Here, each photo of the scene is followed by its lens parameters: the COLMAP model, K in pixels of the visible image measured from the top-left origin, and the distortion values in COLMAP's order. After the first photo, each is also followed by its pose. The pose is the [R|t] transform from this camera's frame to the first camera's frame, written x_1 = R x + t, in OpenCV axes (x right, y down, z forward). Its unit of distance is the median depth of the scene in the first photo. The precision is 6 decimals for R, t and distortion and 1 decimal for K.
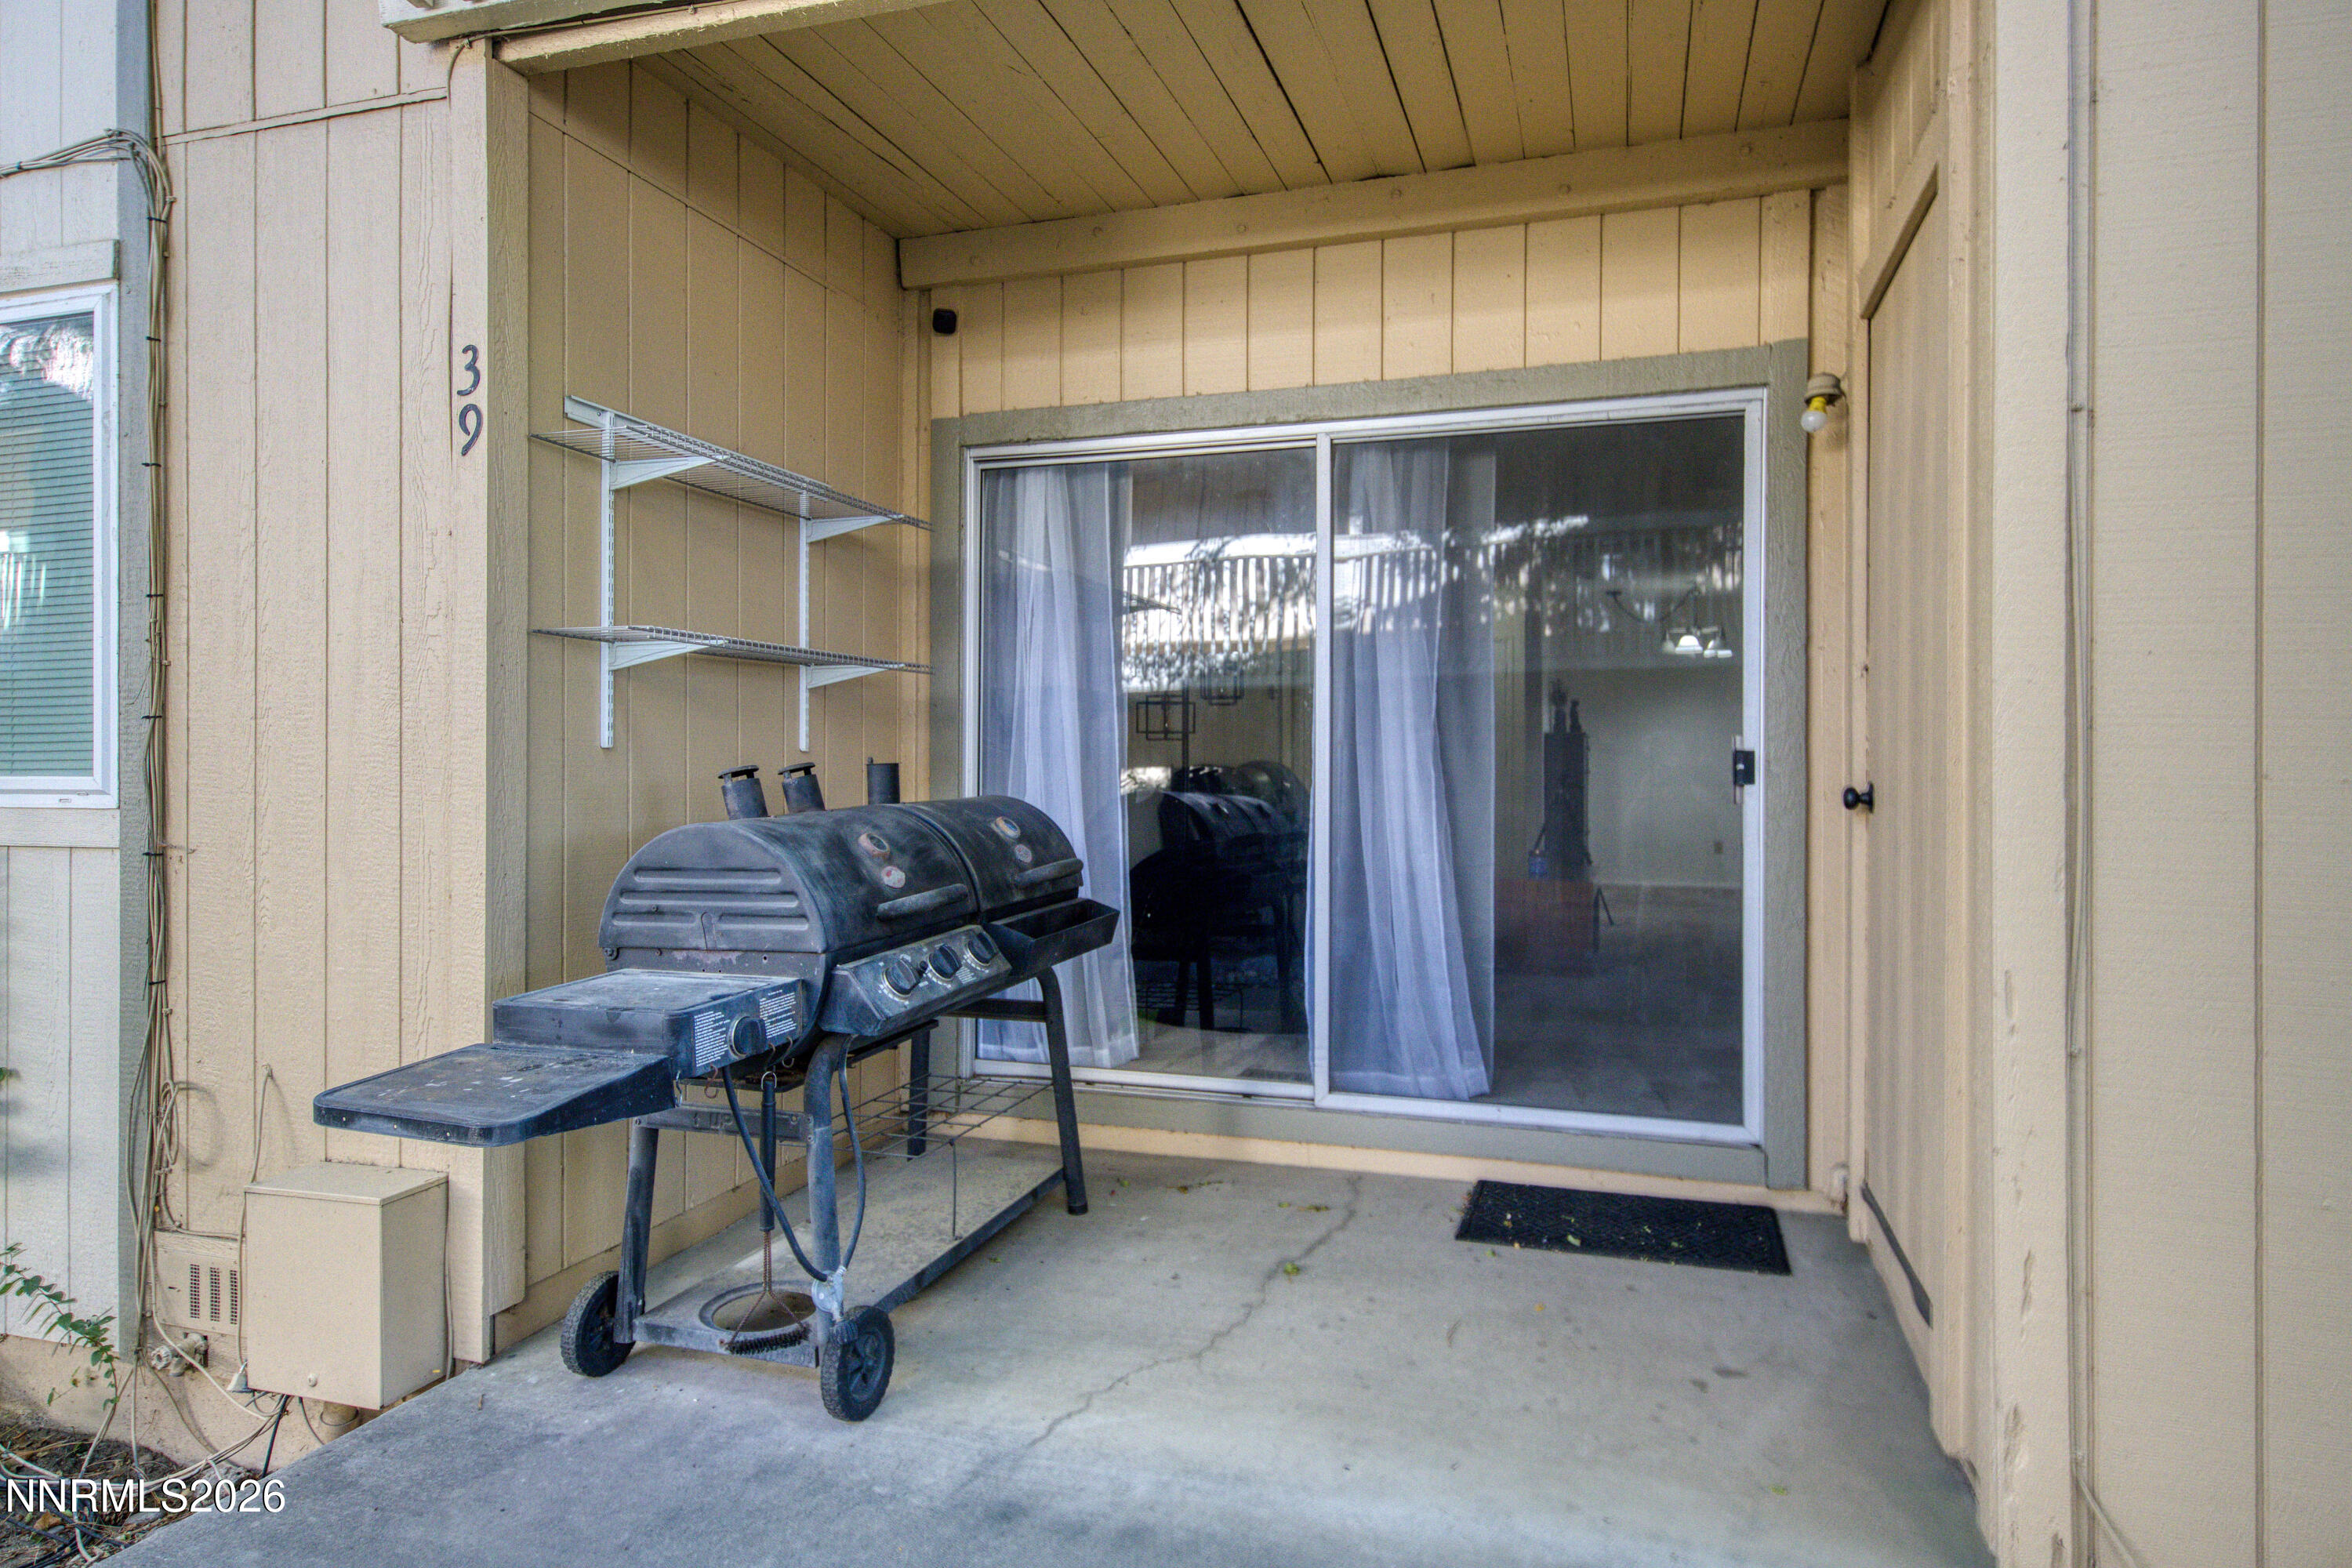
lens RADIAL K [[1363.9, 0, 1215.8], [0, 1363.9, 754.4], [0, 0, 1]] dist [0.016233, -0.004715]
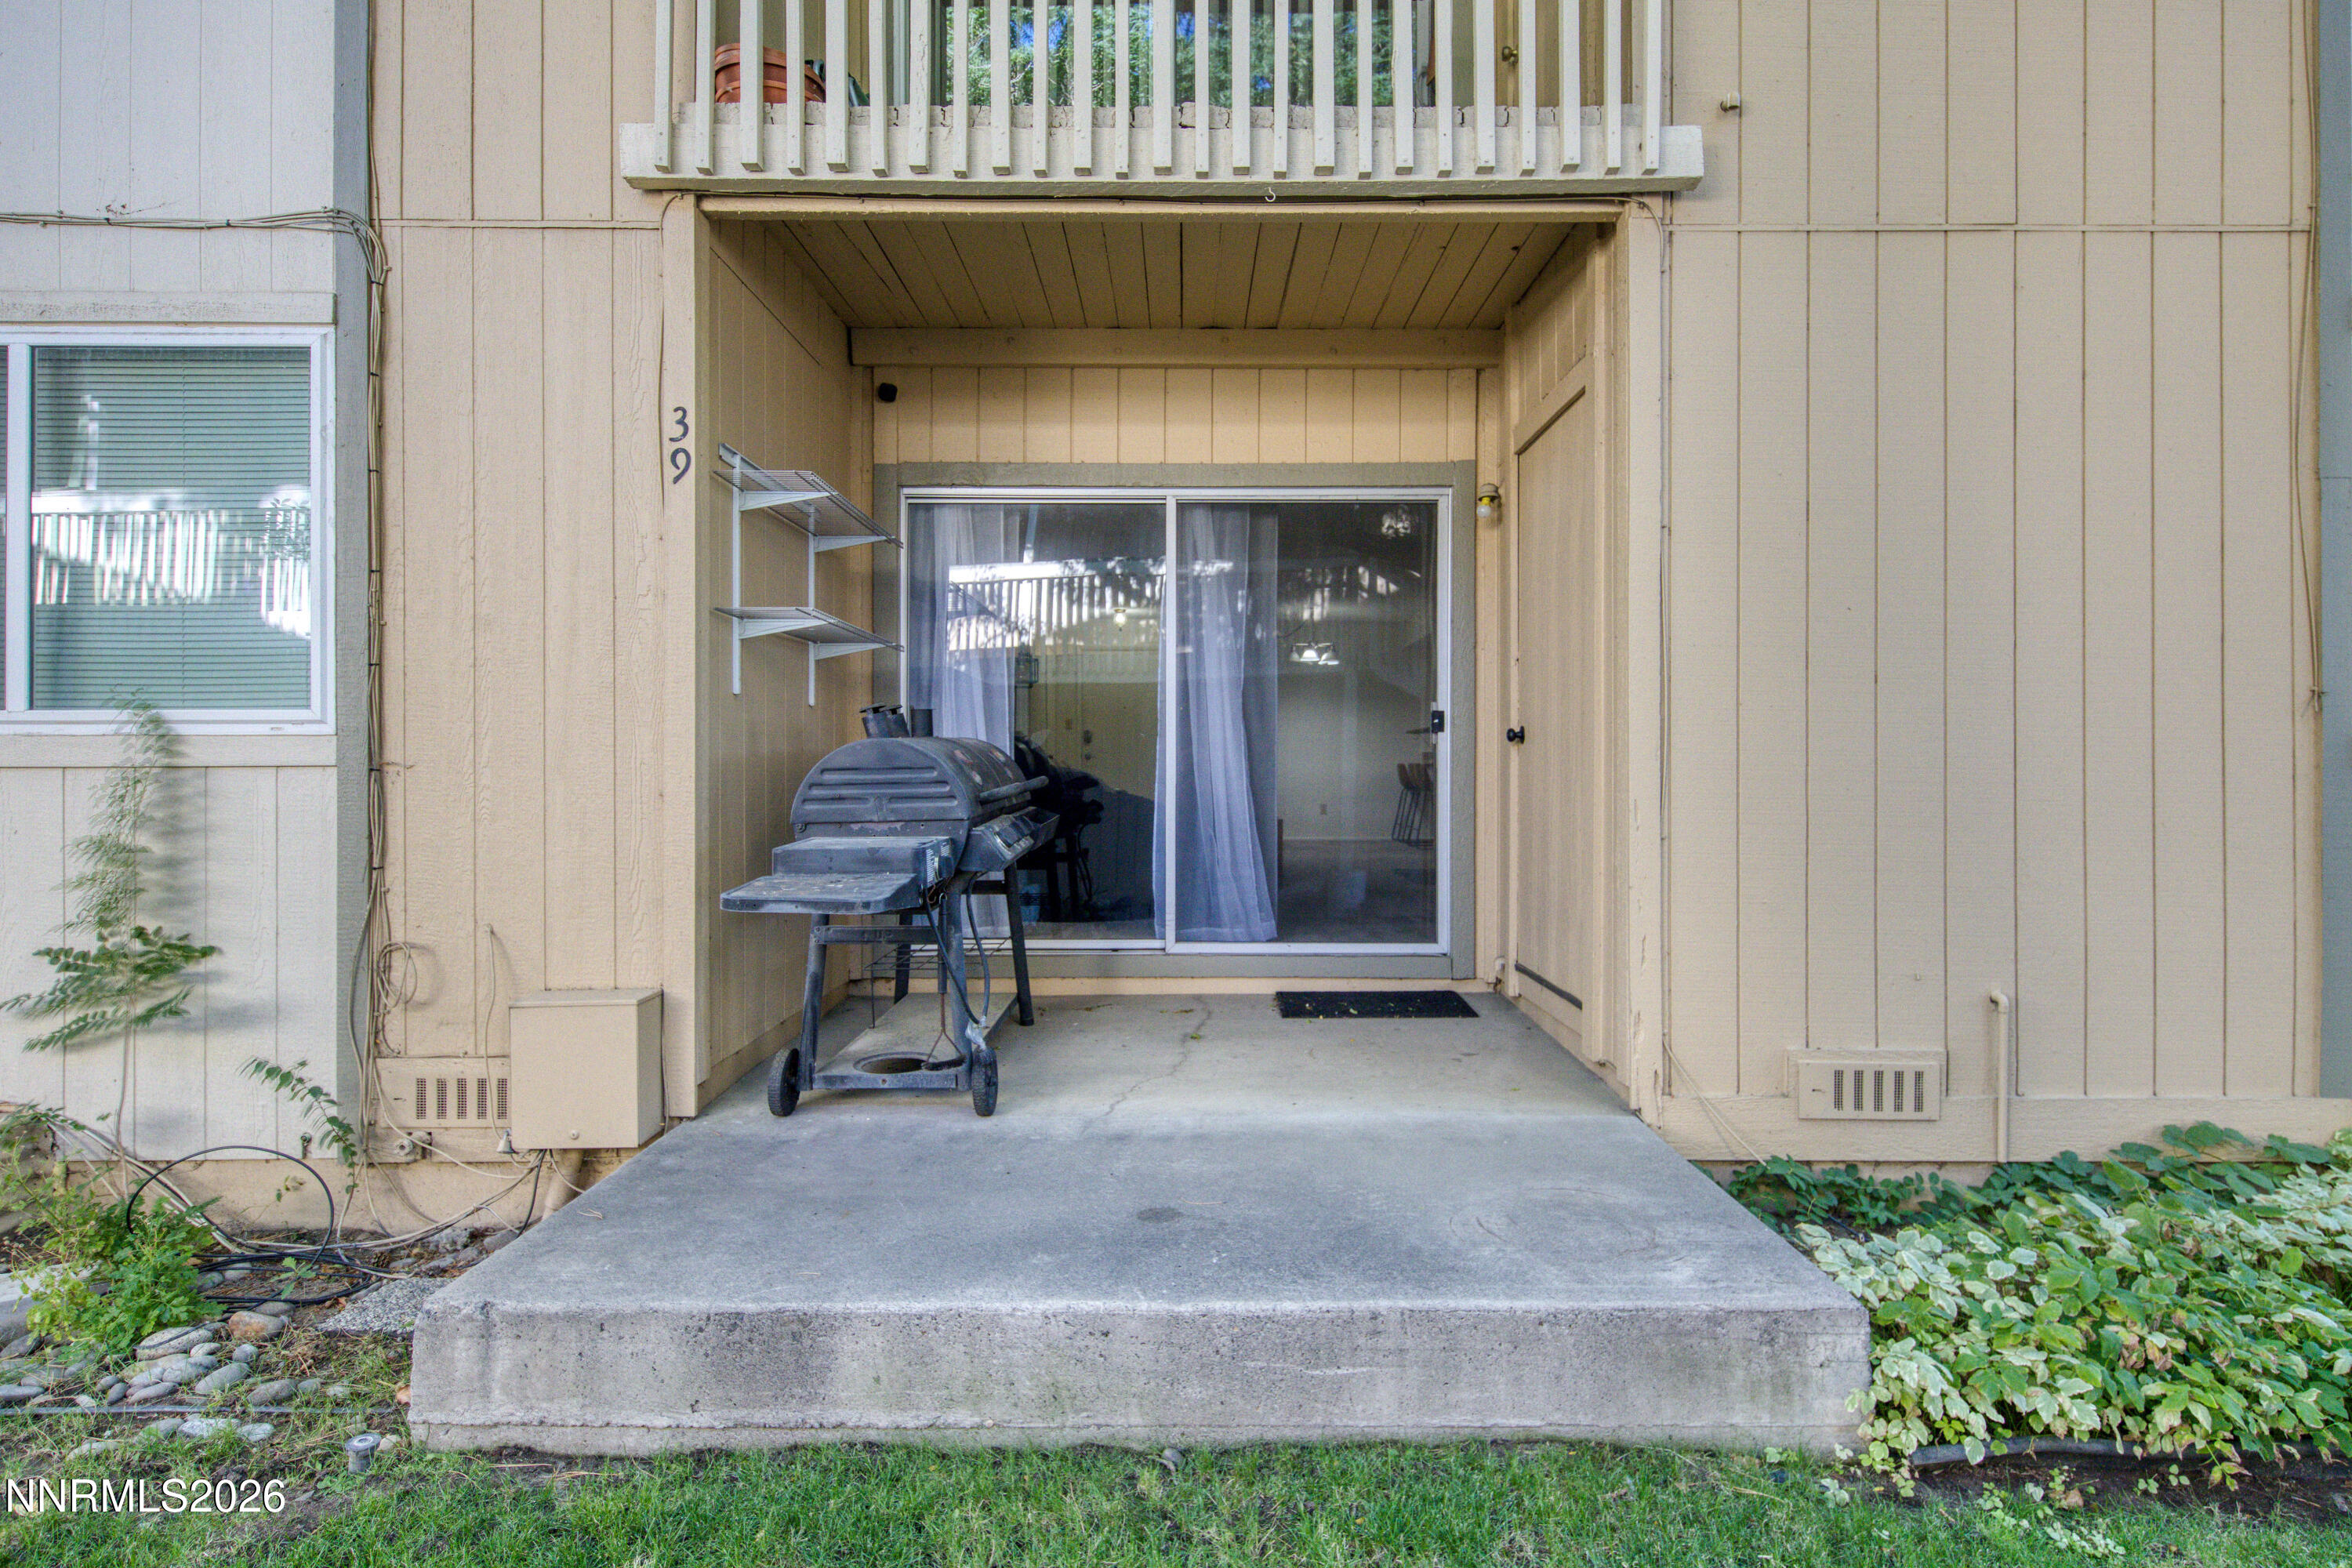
lens RADIAL K [[1225.0, 0, 1195.9], [0, 1225.0, 760.2], [0, 0, 1]] dist [0.013556, -0.004313]
pose [[0.953694, -0.000788, 0.300777, -0.378571], [0.000358, 0.999999, 0.001484, 0.061888], [-0.300778, -0.001307, 0.953693, -0.346048]]
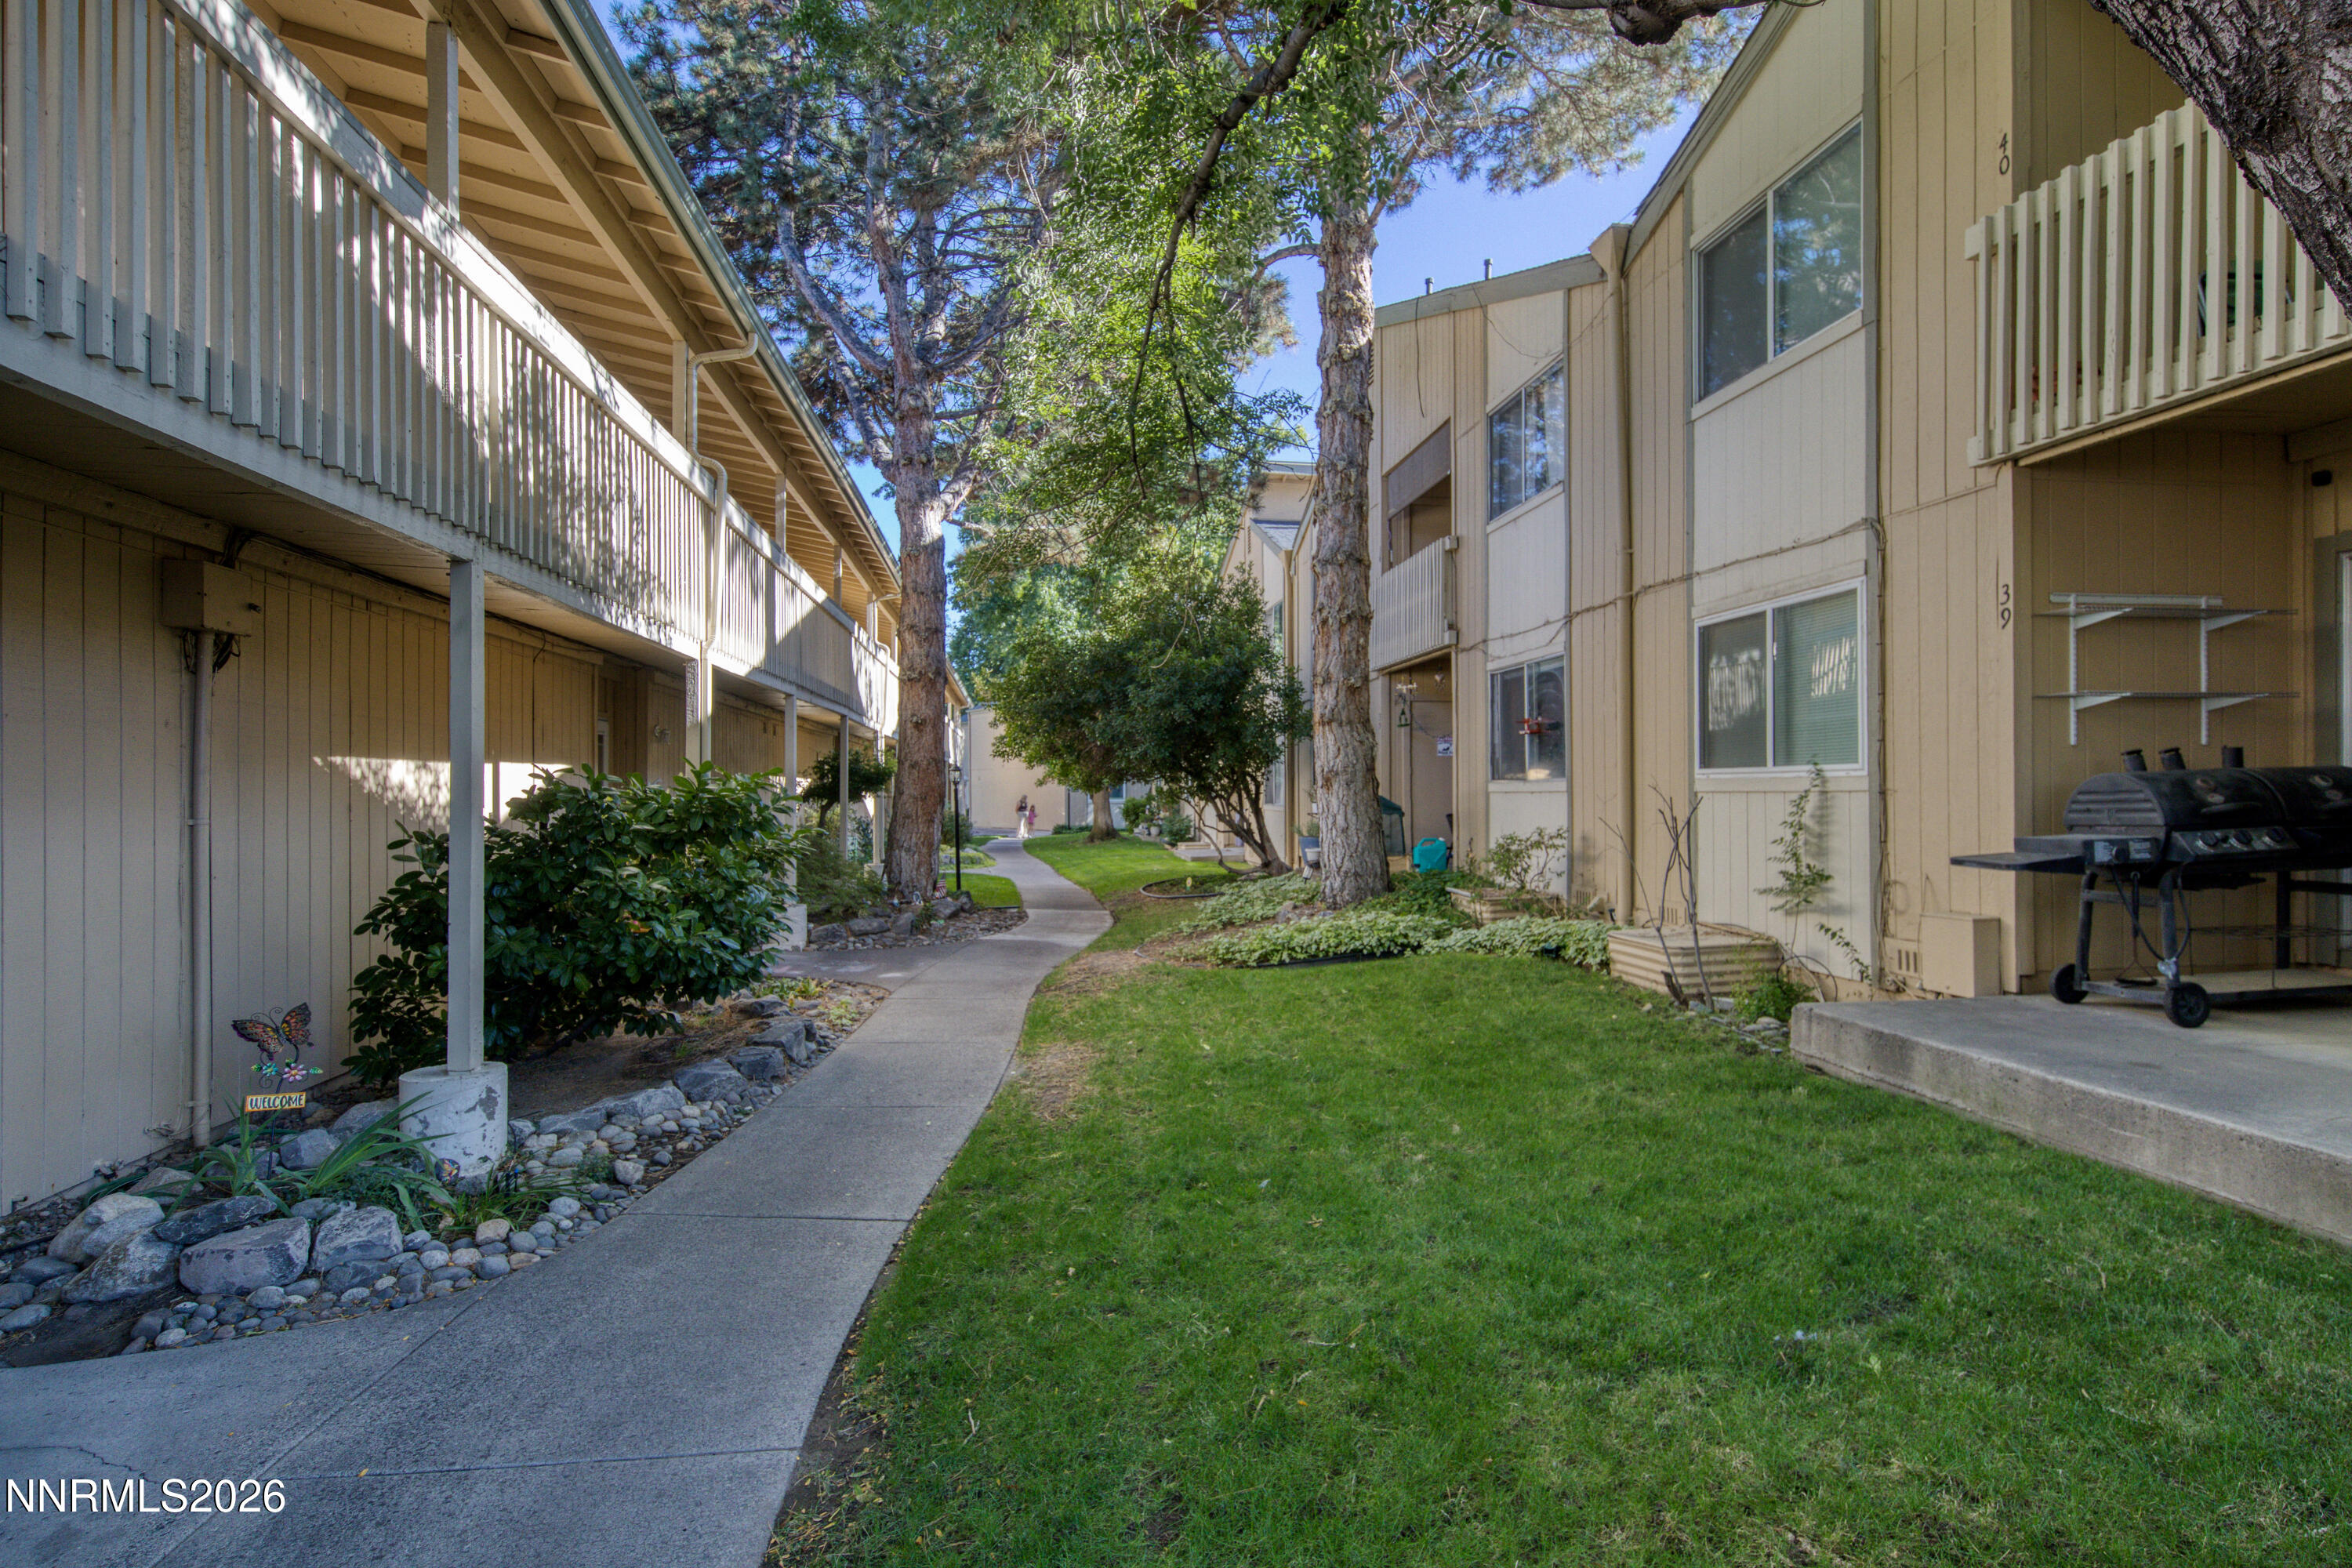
lens RADIAL K [[1166.6, 0, 1191.4], [0, 1166.6, 791.5], [0, 0, 1]] dist [0.003705, -0.000430]
pose [[0.425956, -0.003938, -0.904735, 0.675651], [0.012137, 0.999925, 0.001362, 0.051237], [0.904662, -0.011561, 0.425972, -1.129299]]
